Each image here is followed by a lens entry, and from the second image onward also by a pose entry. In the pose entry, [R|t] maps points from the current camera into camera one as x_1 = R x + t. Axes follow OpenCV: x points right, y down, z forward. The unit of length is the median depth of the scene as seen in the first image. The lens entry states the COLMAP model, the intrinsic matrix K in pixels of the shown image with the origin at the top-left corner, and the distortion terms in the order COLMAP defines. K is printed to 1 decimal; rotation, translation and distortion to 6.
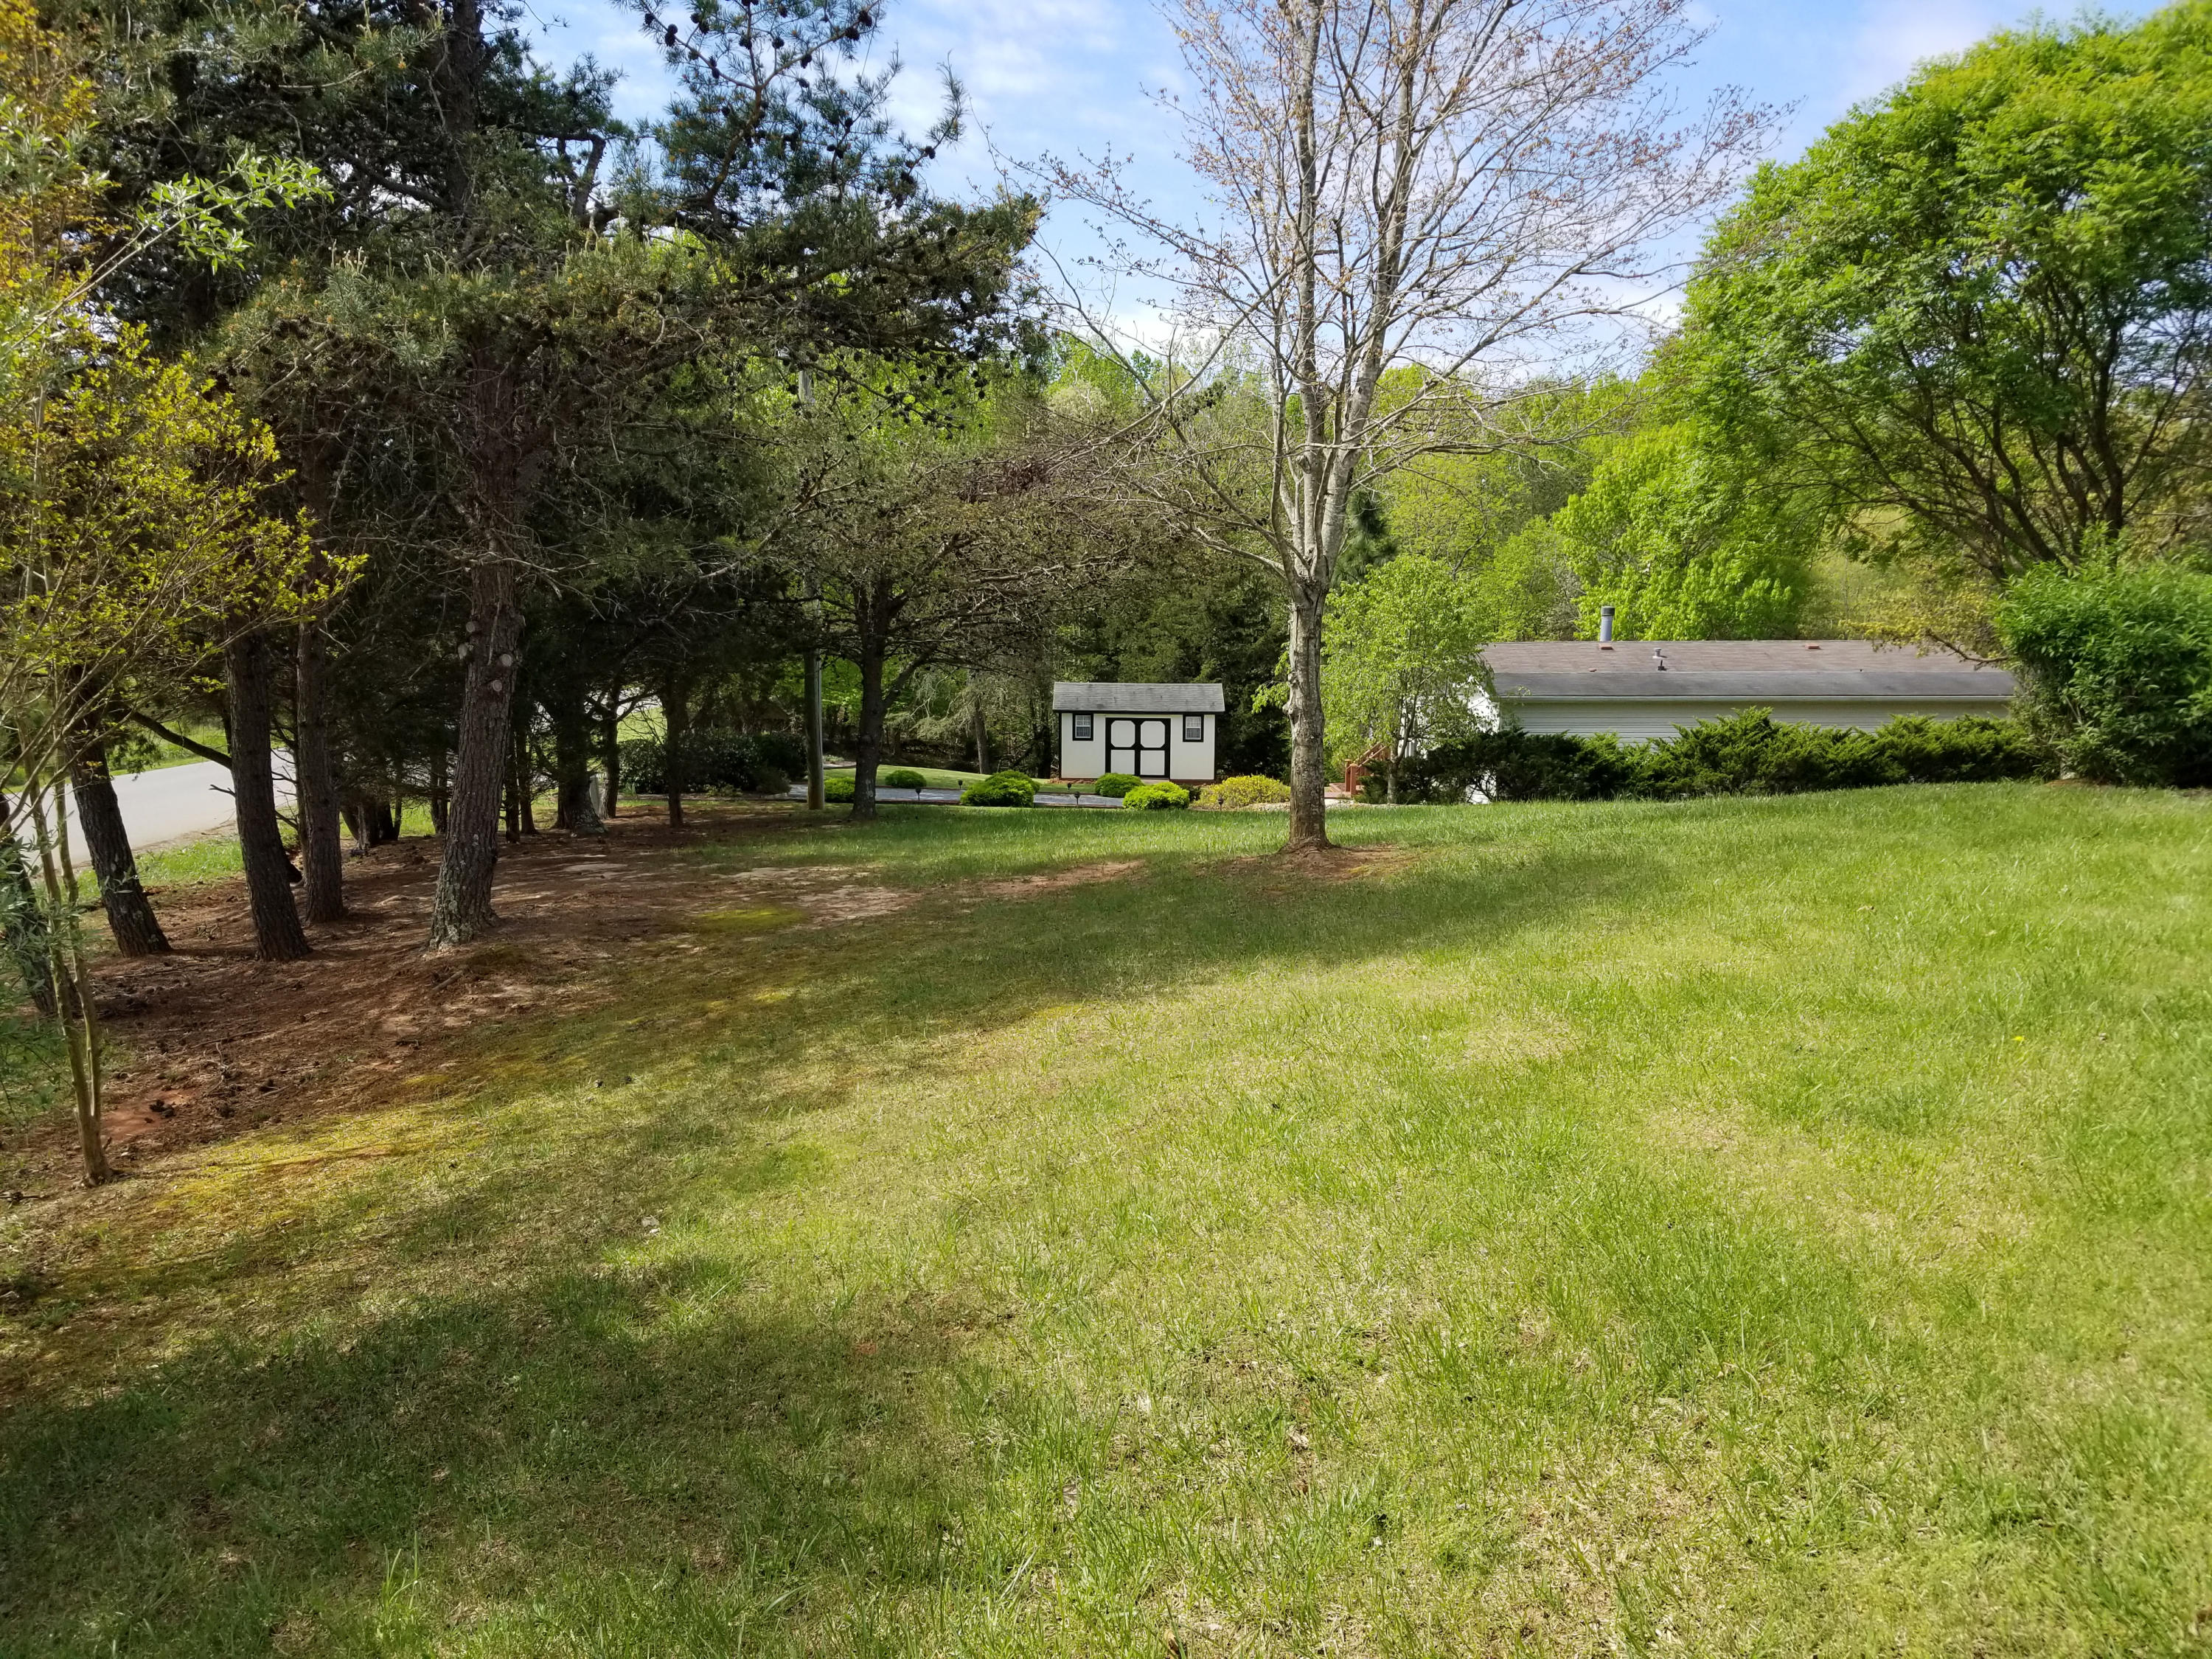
lens RADIAL K [[1711.9, 0, 1118.4], [0, 1711.9, 853.4], [0, 0, 1]] dist [0.010145, -0.001541]
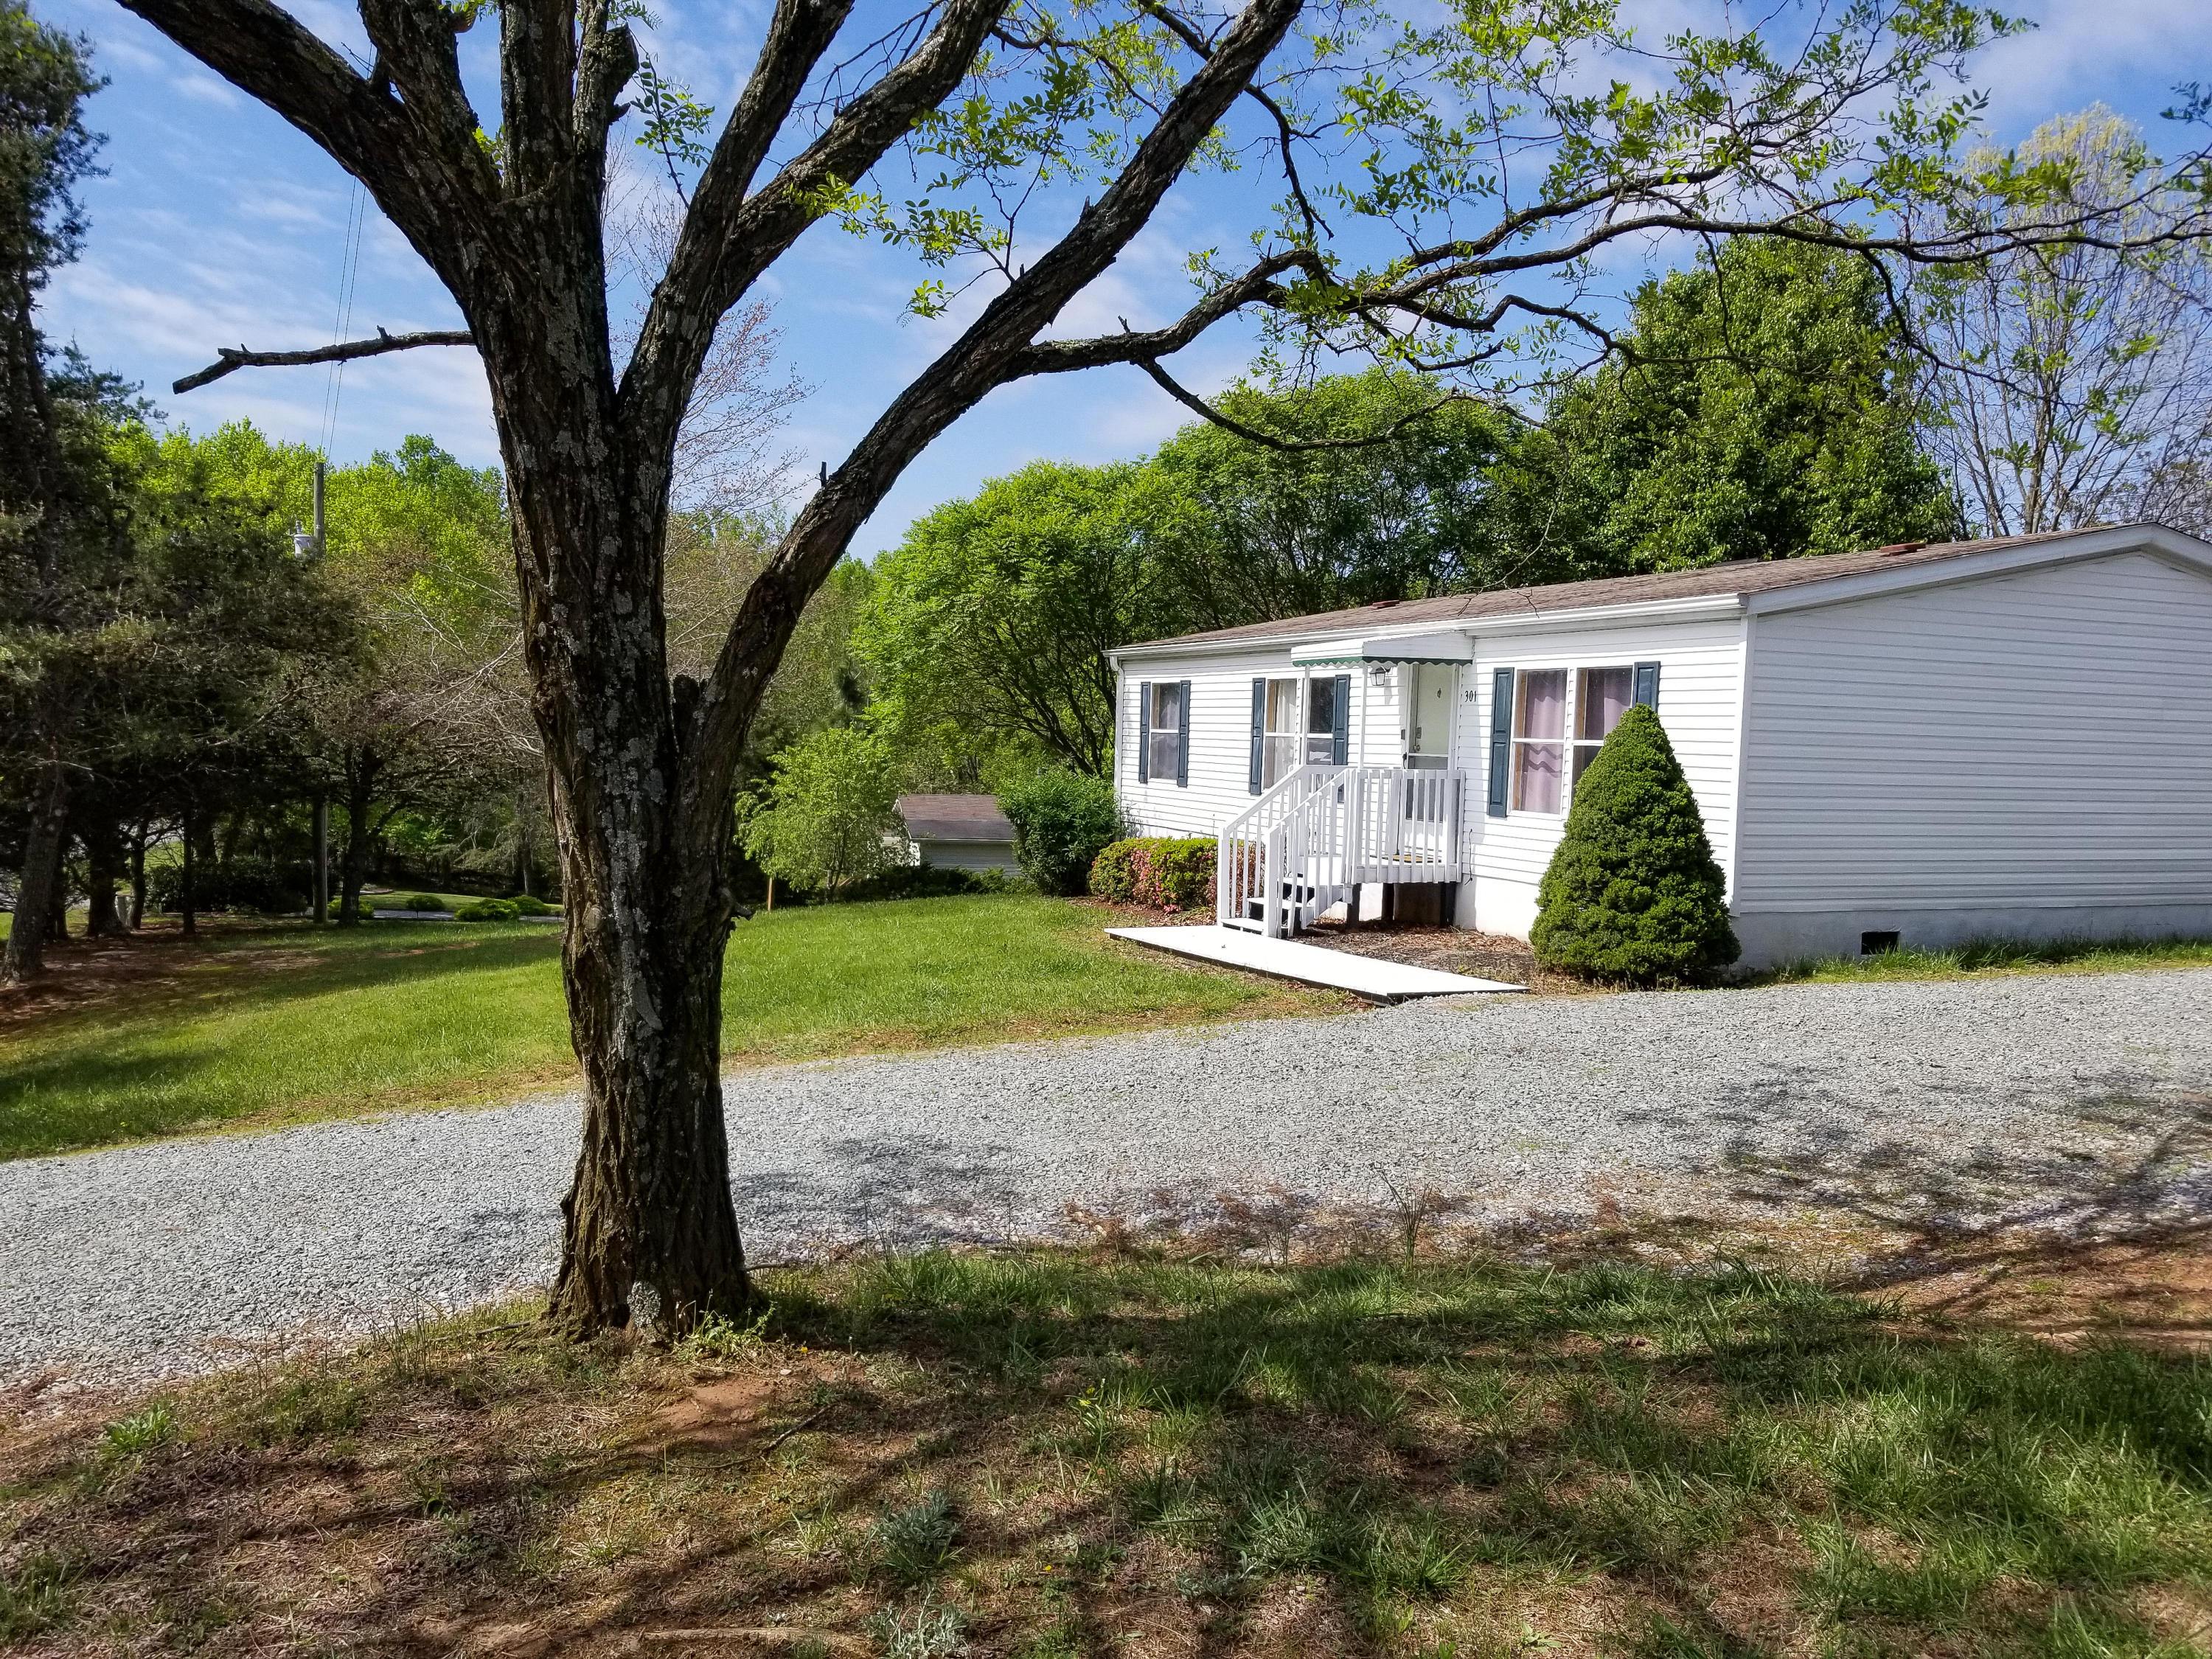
lens RADIAL K [[1711.0, 0, 1103.3], [0, 1711.0, 862.6], [0, 0, 1]] dist [0.070504, -0.101300]
pose [[0.977165, 0.010246, 0.212235, 0.248830], [0.005494, 0.997285, -0.073438, 0.058201], [-0.212411, 0.072927, 0.974455, -0.759441]]
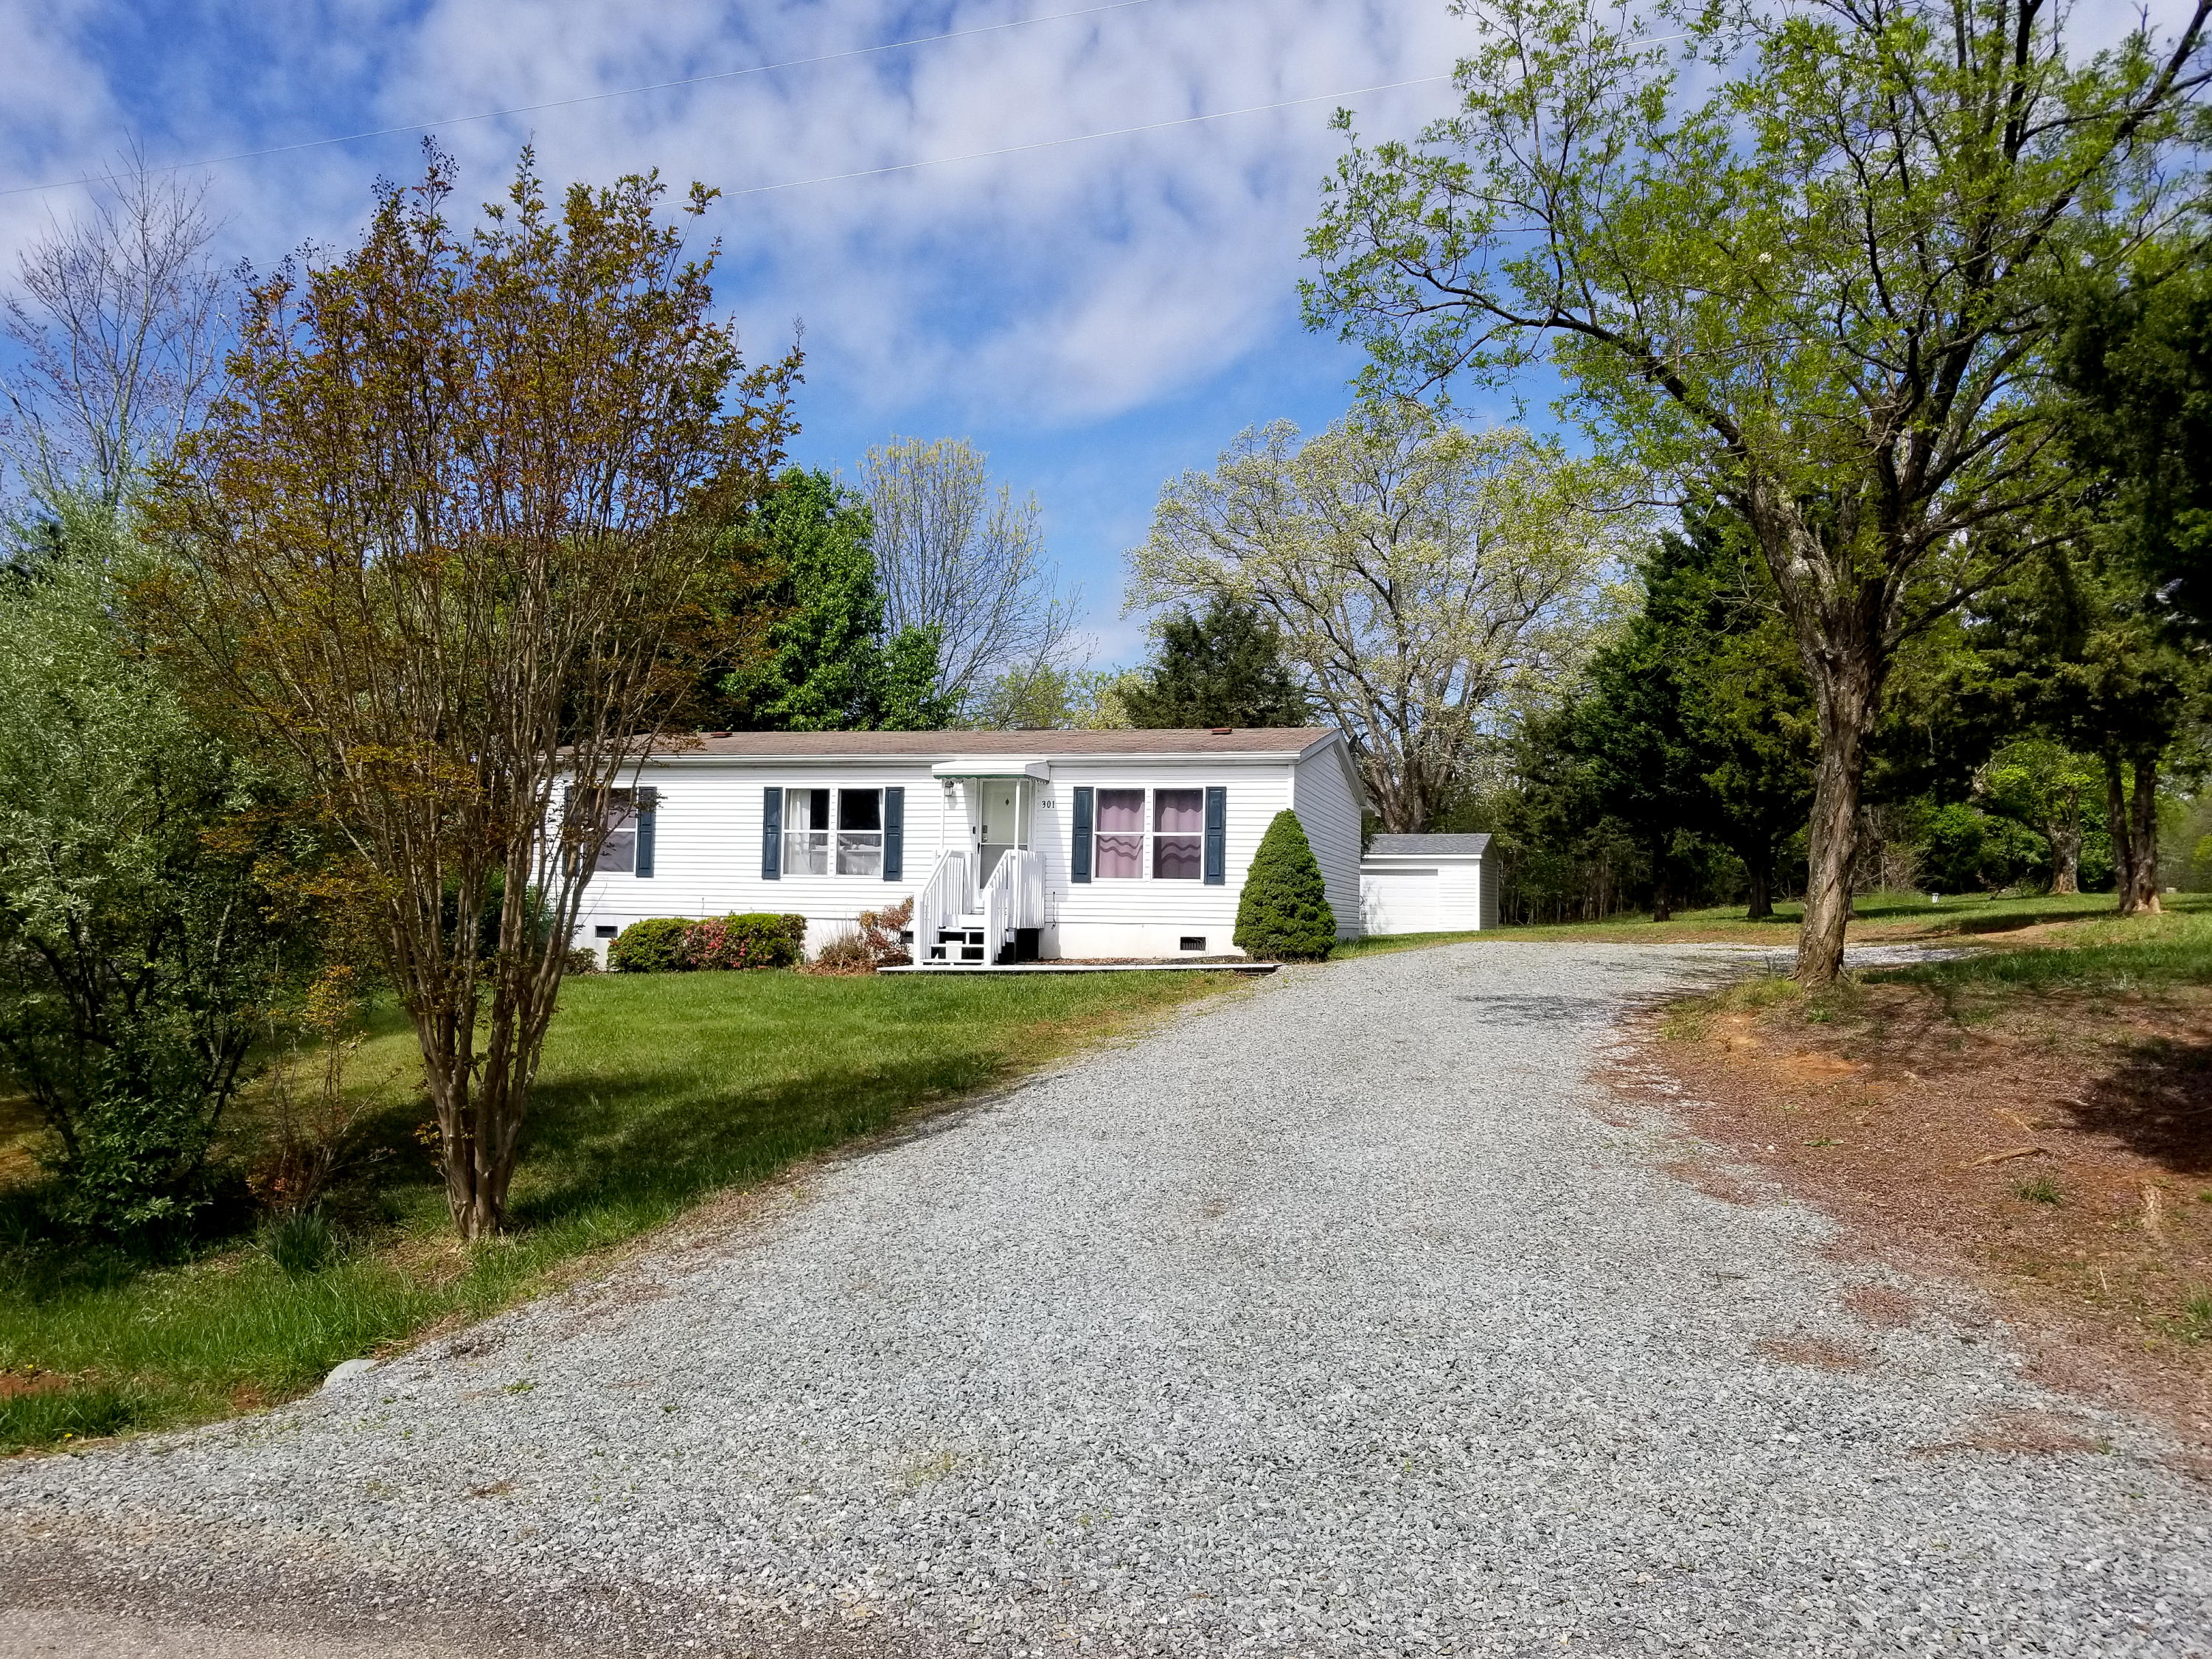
lens RADIAL K [[1742.3, 0, 1104.6], [0, 1742.3, 845.6], [0, 0, 1]] dist [0.062114, -0.083595]
pose [[0.414300, 0.050921, 0.908715, -0.913302], [0.121038, 0.986483, -0.110462, 0.110104], [-0.902056, 0.155754, 0.402536, -0.438419]]
